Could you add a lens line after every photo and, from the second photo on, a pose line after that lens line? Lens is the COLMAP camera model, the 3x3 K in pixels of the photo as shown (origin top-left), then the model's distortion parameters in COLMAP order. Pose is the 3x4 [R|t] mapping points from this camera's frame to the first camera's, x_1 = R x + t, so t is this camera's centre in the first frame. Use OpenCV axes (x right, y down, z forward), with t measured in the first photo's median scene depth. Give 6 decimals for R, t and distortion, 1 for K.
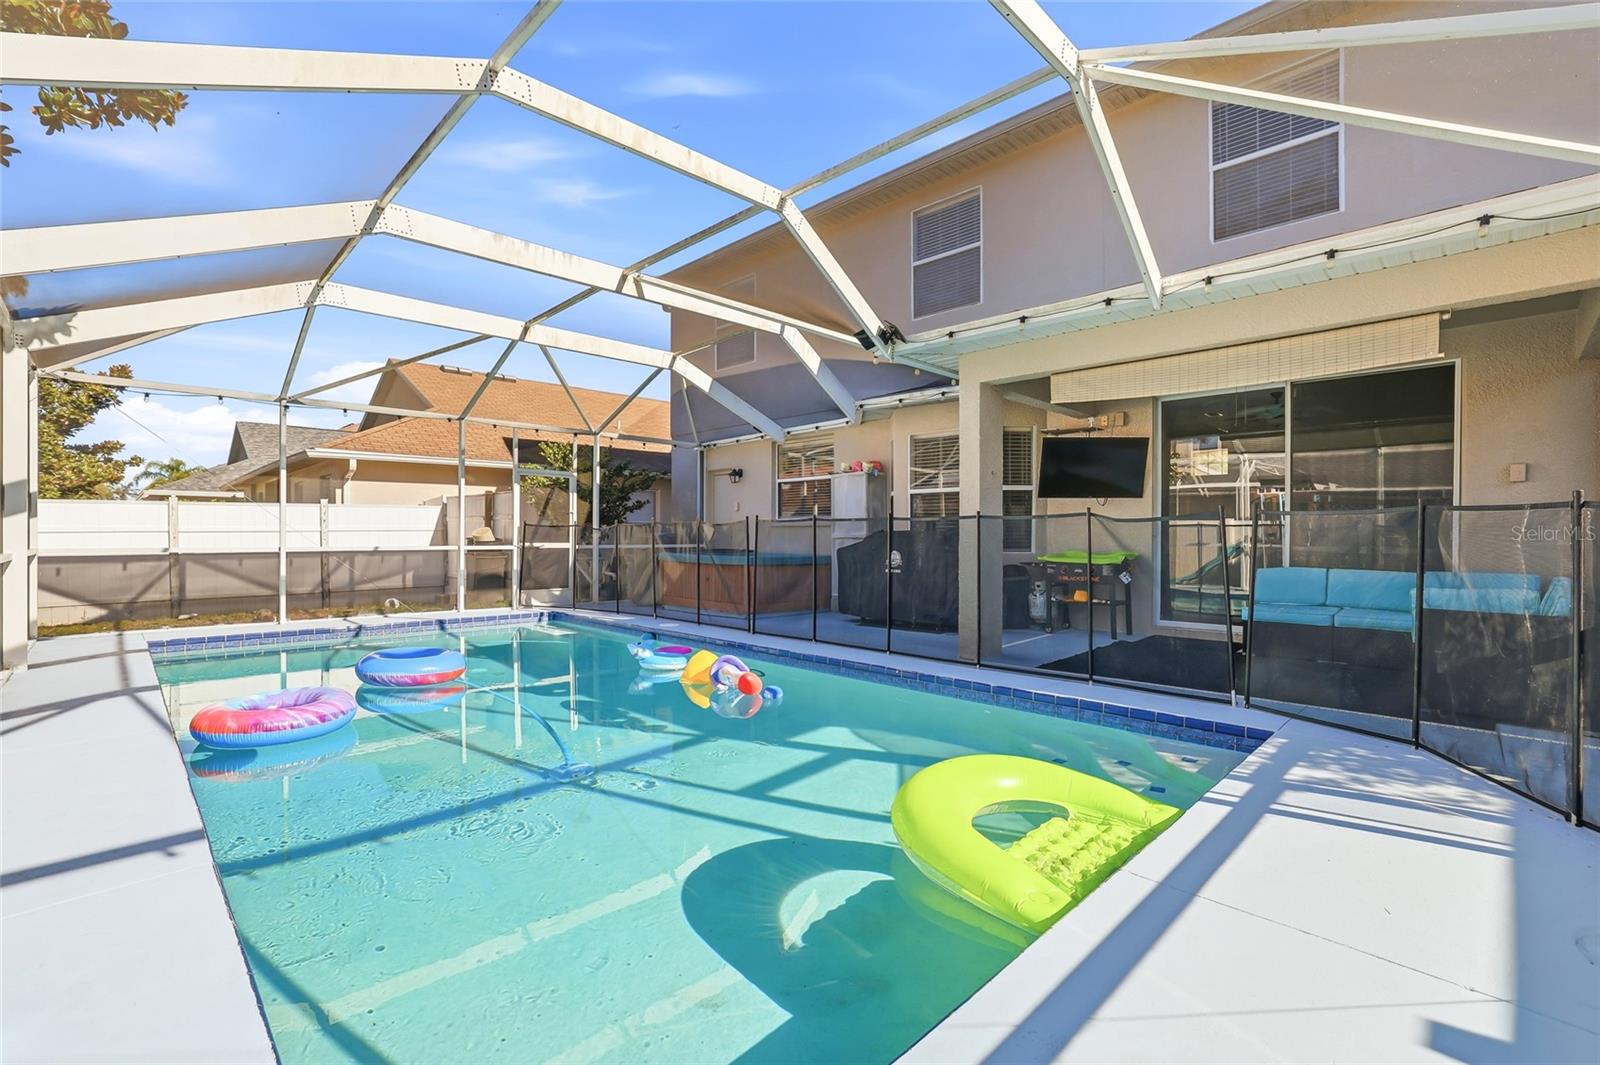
lens RADIAL K [[696.0, 0, 790.0], [0, 696.0, 531.1], [0, 0, 1]] dist [-0.013890, -0.000438]
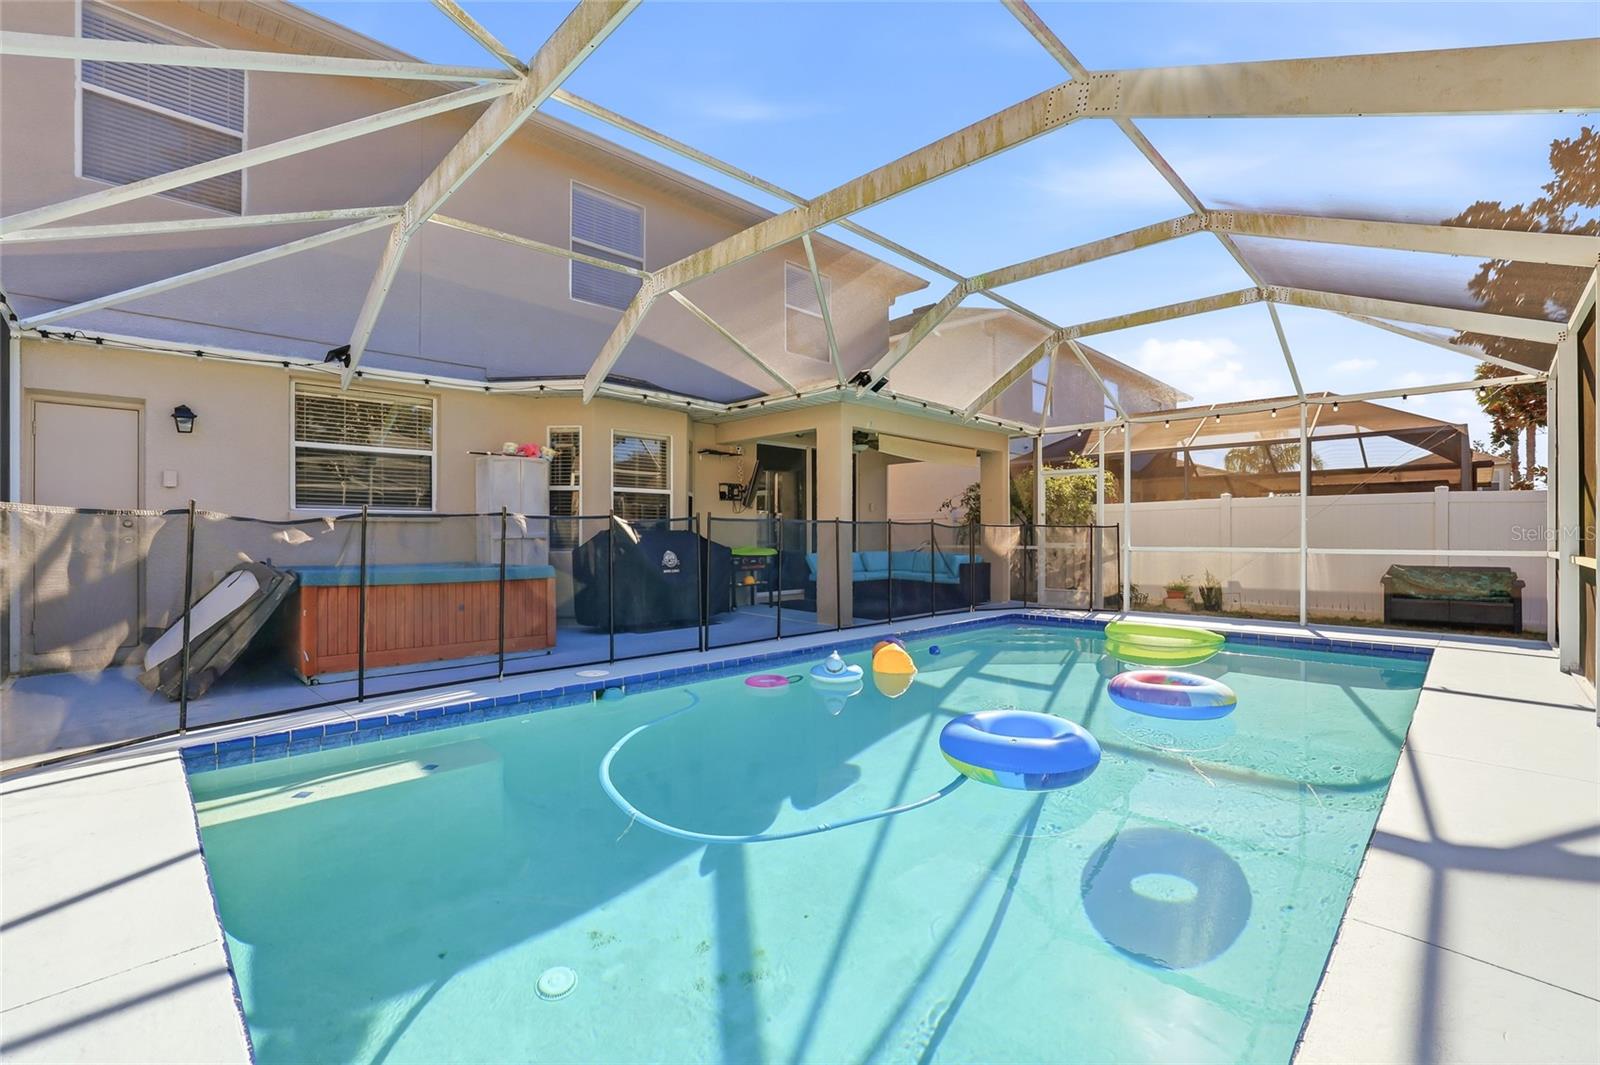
lens RADIAL K [[696.0, 0, 790.0], [0, 696.0, 531.1], [0, 0, 1]] dist [-0.013890, -0.000438]
pose [[-0.000471, 0.005126, 0.999987, -0.851433], [-0.002203, 0.999984, -0.005127, 0.004533], [-0.999997, -0.002206, -0.000460, 0.843708]]
